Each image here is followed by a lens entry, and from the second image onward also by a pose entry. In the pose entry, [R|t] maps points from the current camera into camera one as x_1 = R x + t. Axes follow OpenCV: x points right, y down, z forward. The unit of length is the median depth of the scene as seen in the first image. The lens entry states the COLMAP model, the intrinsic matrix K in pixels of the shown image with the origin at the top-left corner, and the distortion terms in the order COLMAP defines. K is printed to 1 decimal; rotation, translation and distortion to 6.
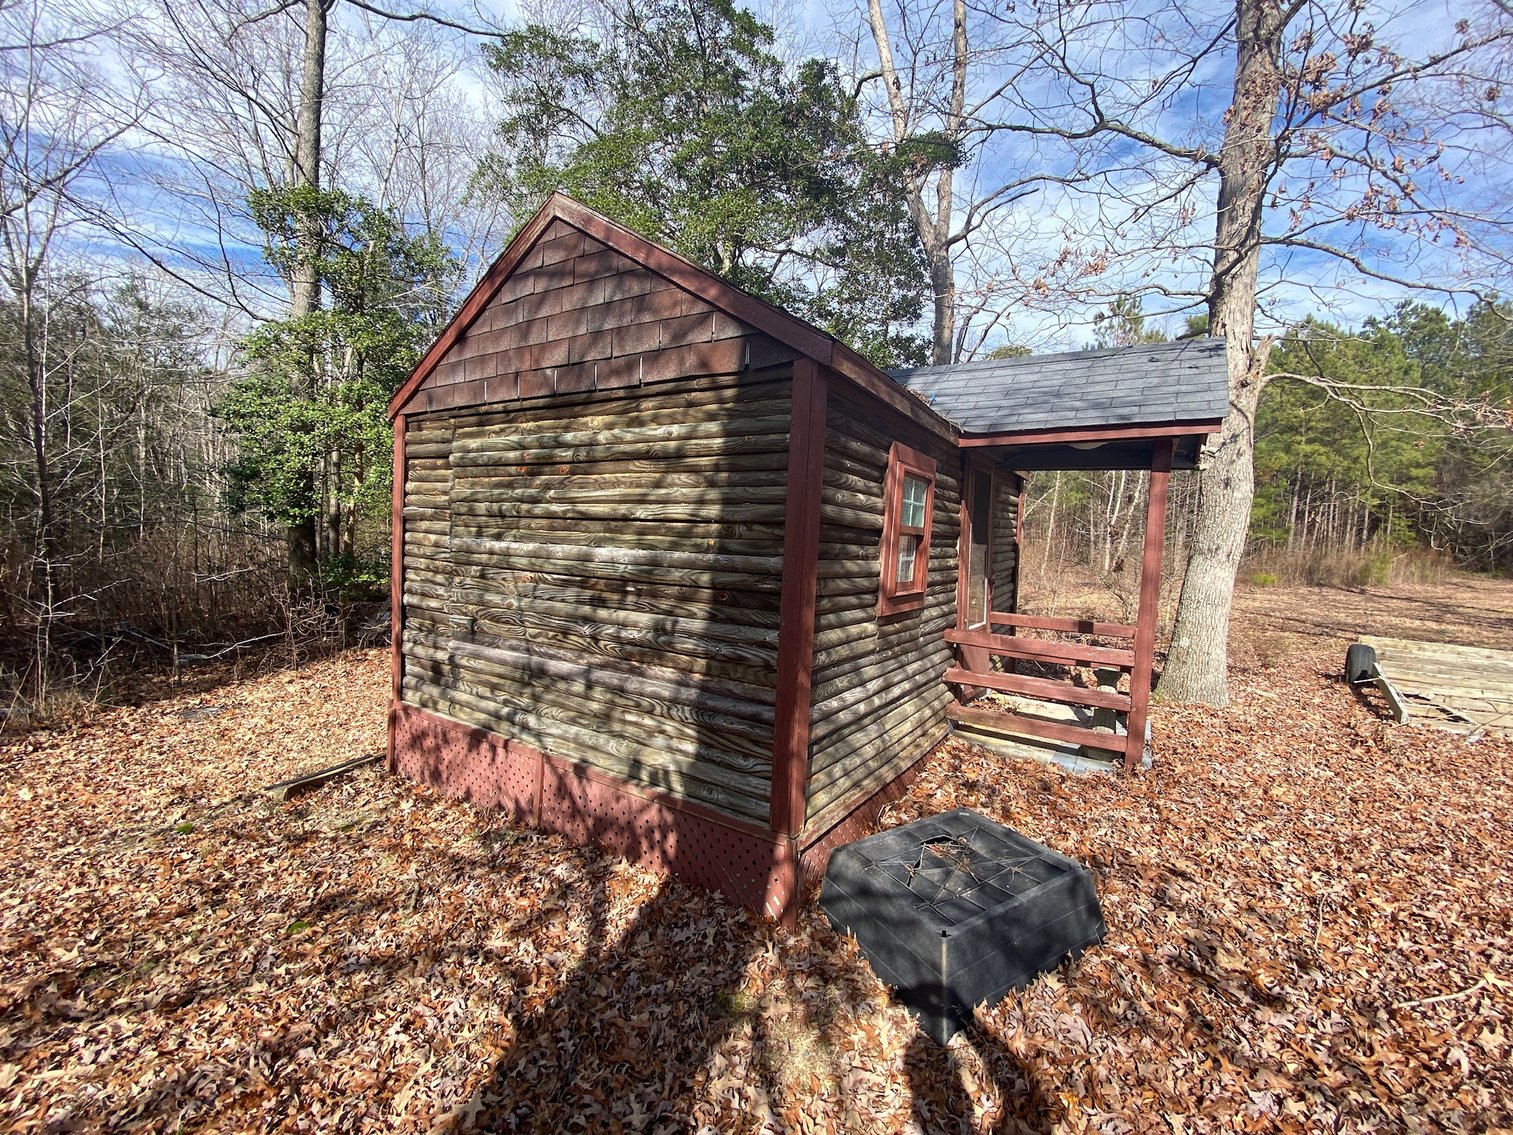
lens RADIAL K [[610.6, 0, 756.5], [0, 610.6, 567.5], [0, 0, 1]] dist [0.025166, -0.023792]
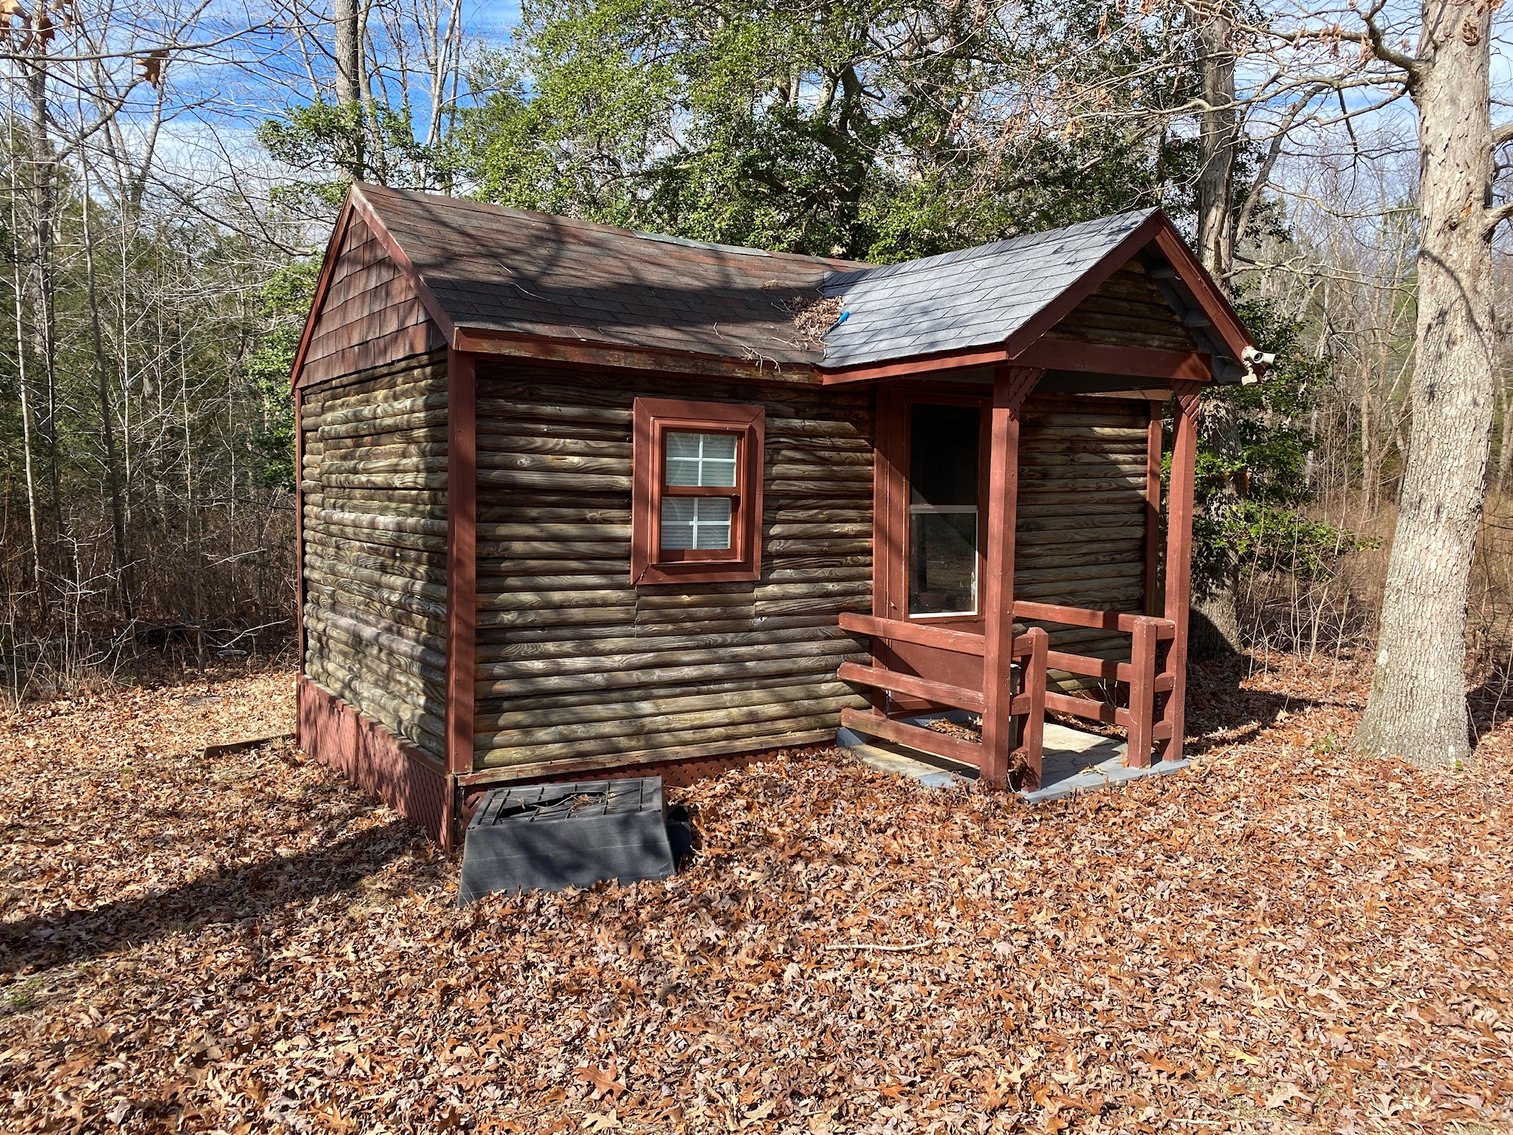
lens RADIAL K [[1157.1, 0, 756.1], [0, 1157.1, 560.9], [0, 0, 1]] dist [-0.000834, -0.000134]
pose [[0.914527, -0.003618, -0.404508, 1.122374], [0.003456, 0.999993, -0.001131, 0.048902], [0.404510, -0.000364, 0.914534, -0.549936]]
